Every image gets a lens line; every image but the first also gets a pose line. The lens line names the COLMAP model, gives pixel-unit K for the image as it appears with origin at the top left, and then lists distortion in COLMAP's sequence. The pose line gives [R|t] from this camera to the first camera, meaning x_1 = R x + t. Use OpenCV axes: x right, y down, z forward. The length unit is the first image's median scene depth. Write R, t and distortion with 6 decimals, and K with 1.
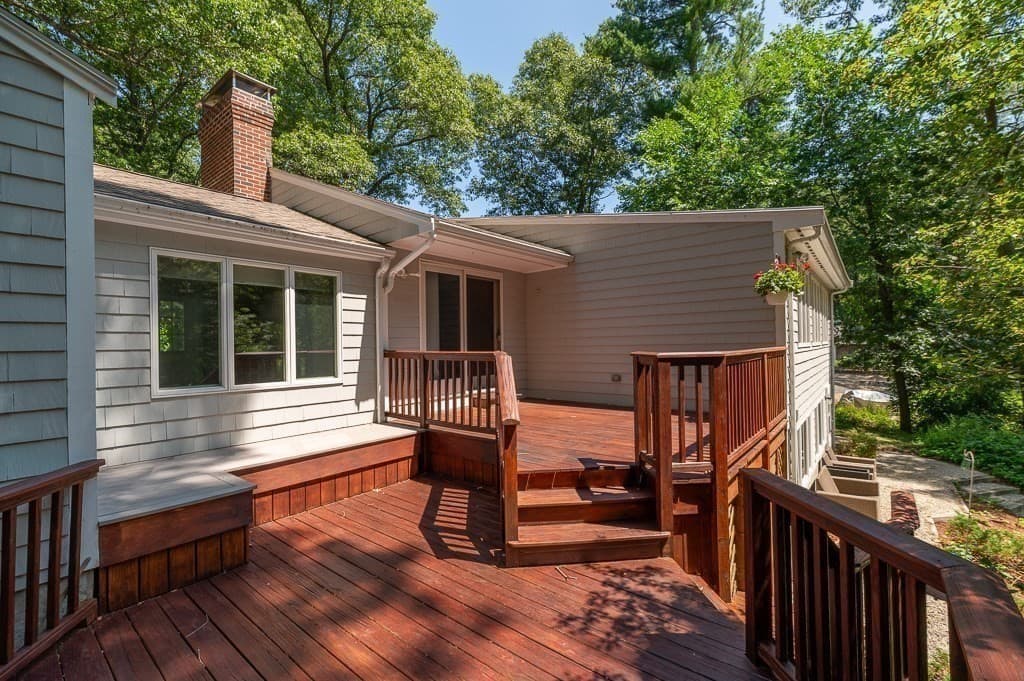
lens RADIAL K [[440.4, 0, 512.0], [0, 440.4, 340.5], [0, 0, 1]] dist [-0.000051, 0.000276]
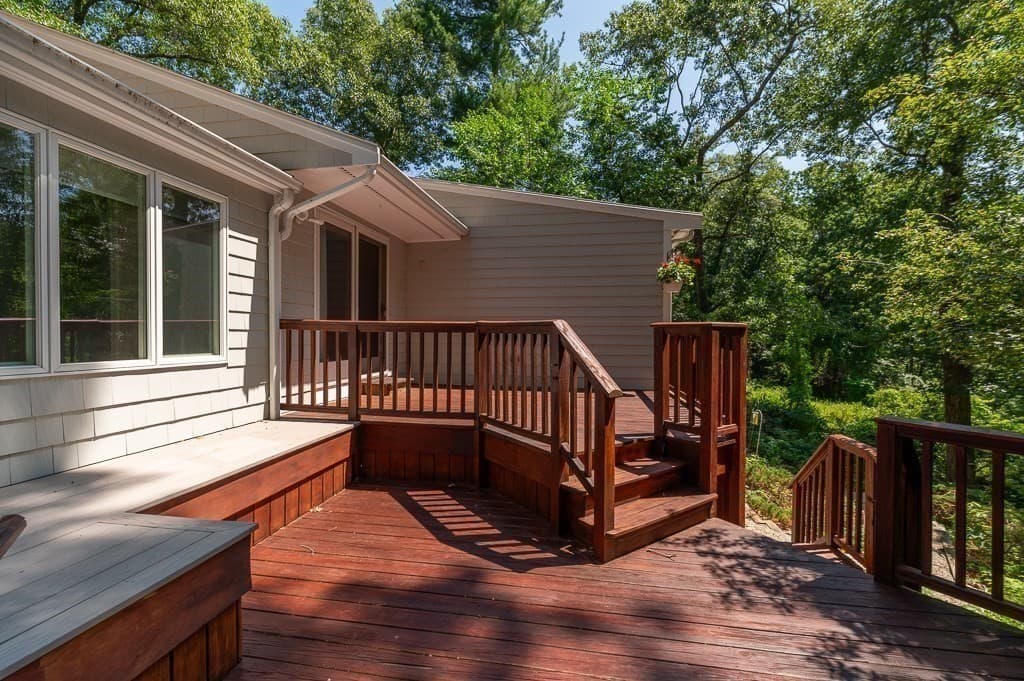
lens RADIAL K [[442.2, 0, 512.0], [0, 442.2, 340.5], [0, 0, 1]] dist [0.000127, -0.000674]
pose [[0.869076, 0.016733, 0.494395, -0.360692], [-0.026330, 0.999576, 0.012454, 0.044246], [-0.493977, -0.023841, 0.869148, 0.205911]]
